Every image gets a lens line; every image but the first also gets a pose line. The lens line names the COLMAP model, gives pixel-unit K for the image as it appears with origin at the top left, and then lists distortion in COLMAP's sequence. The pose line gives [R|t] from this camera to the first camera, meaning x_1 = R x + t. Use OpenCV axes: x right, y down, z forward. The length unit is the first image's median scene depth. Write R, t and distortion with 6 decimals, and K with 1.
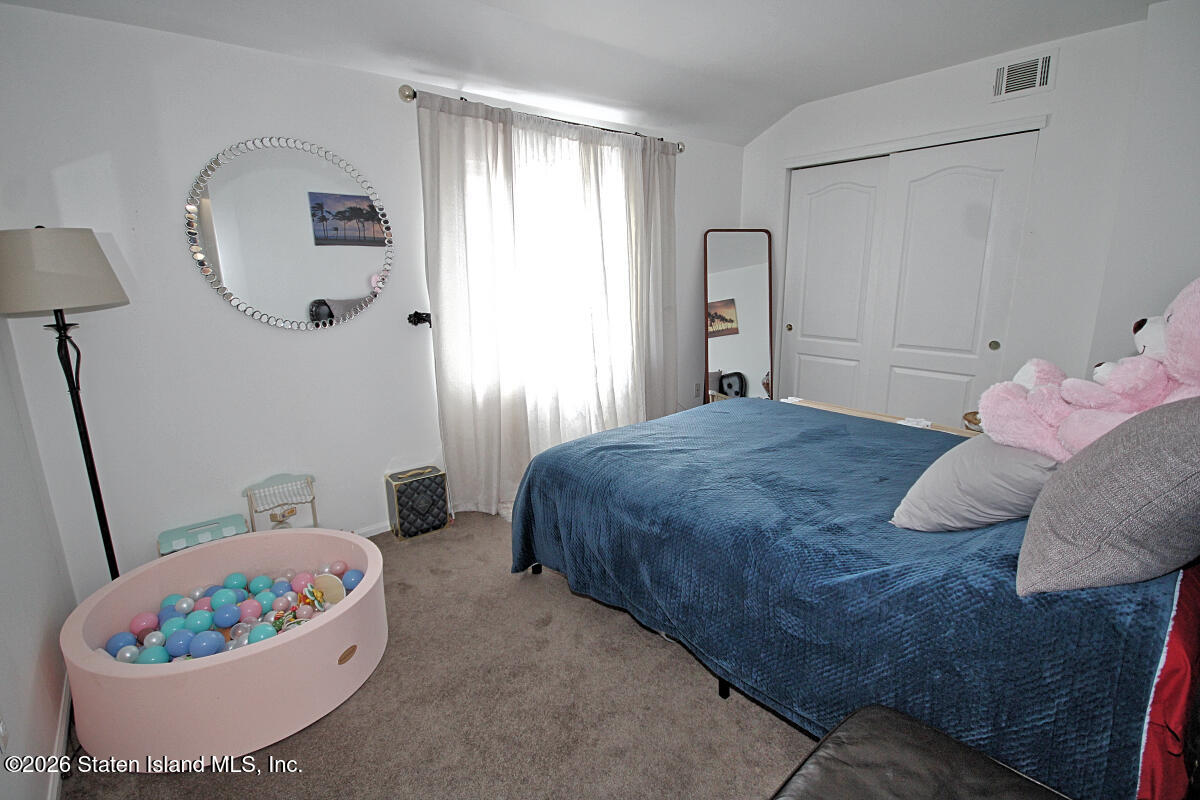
lens RADIAL K [[587.8, 0, 603.1], [0, 587.8, 388.5], [0, 0, 1]] dist [0.013012, -0.000050]
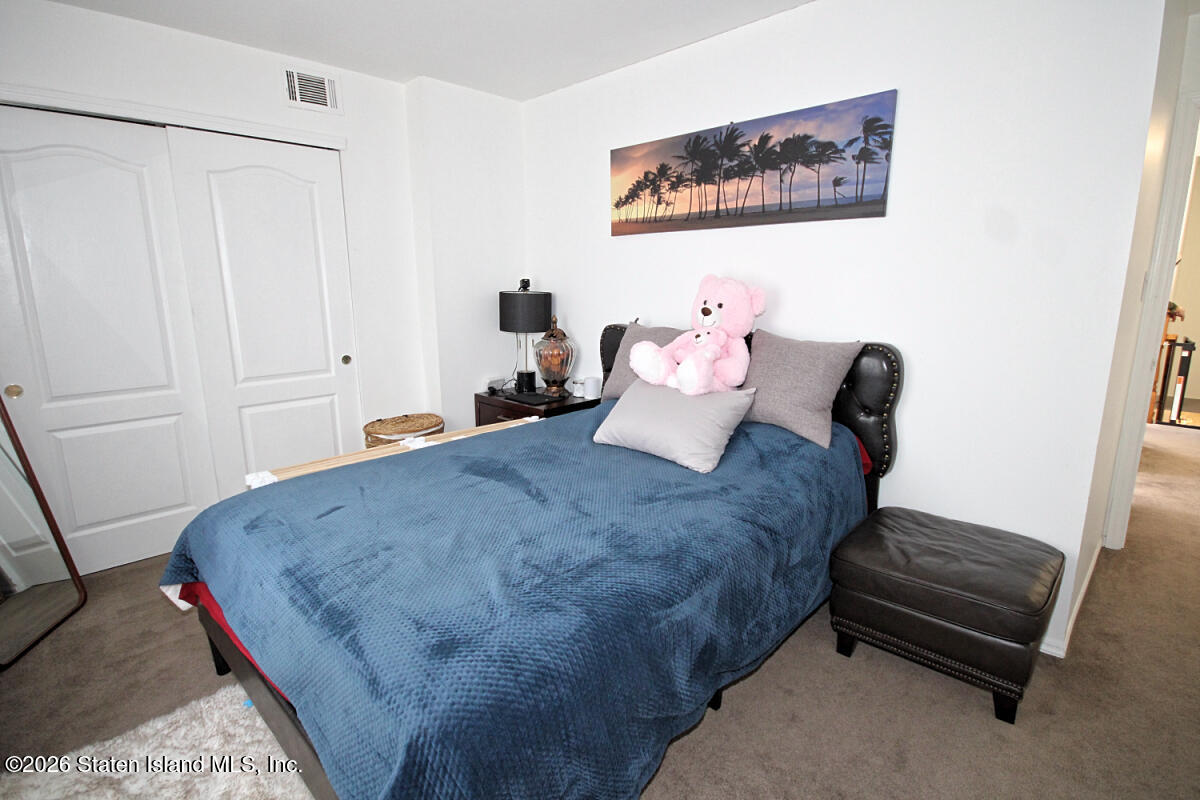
lens RADIAL K [[587.8, 0, 603.1], [0, 587.8, 388.5], [0, 0, 1]] dist [0.013012, -0.000050]
pose [[-0.128629, -0.164978, 0.977874, -0.465698], [0.208027, 0.959637, 0.189265, -0.155983], [-0.969628, 0.227769, -0.089117, 0.853623]]
